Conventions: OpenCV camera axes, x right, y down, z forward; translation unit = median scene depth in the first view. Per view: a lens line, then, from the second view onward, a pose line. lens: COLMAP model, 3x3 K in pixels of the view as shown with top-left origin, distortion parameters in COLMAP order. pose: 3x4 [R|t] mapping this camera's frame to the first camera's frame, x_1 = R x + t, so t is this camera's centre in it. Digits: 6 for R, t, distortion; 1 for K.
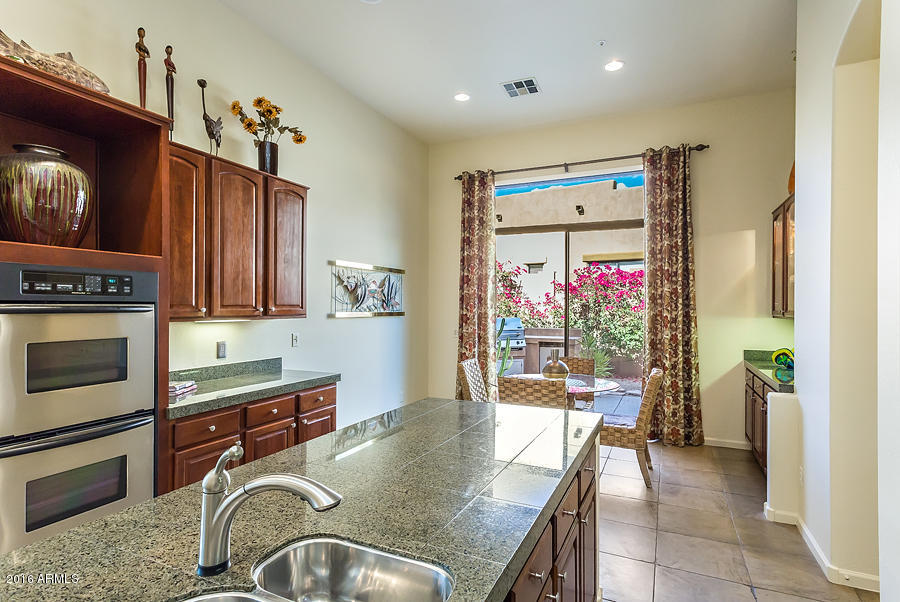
lens RADIAL K [[466.9, 0, 453.3], [0, 466.9, 306.0], [0, 0, 1]] dist [0.016529, 0.000557]
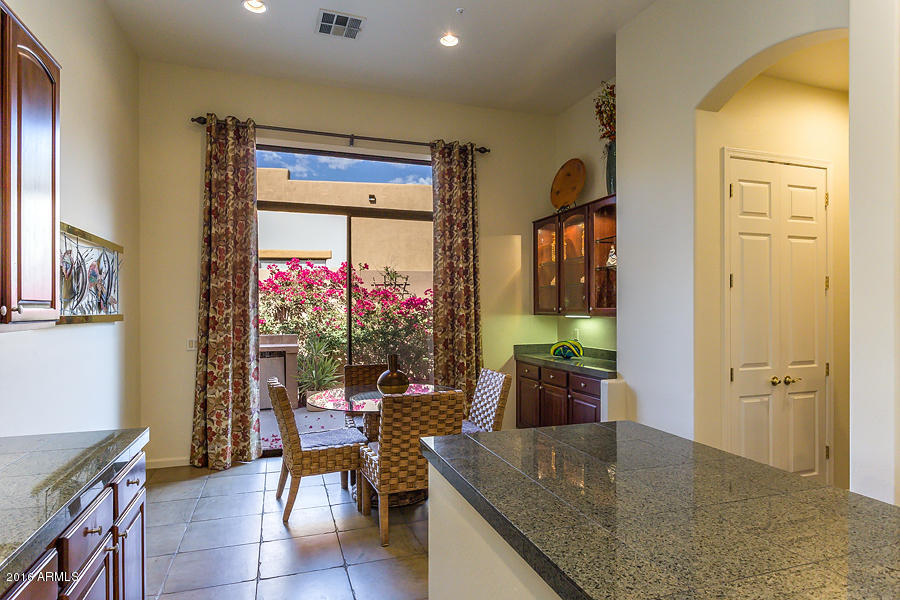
lens RADIAL K [[503.5, 0, 453.6], [0, 503.5, 307.3], [0, 0, 1]] dist [-0.000720, 0.000561]
pose [[0.732164, -0.003562, 0.681120, -0.256602], [0.003110, 0.999993, 0.001887, 0.003735], [-0.681122, 0.000737, 0.732170, 0.226509]]
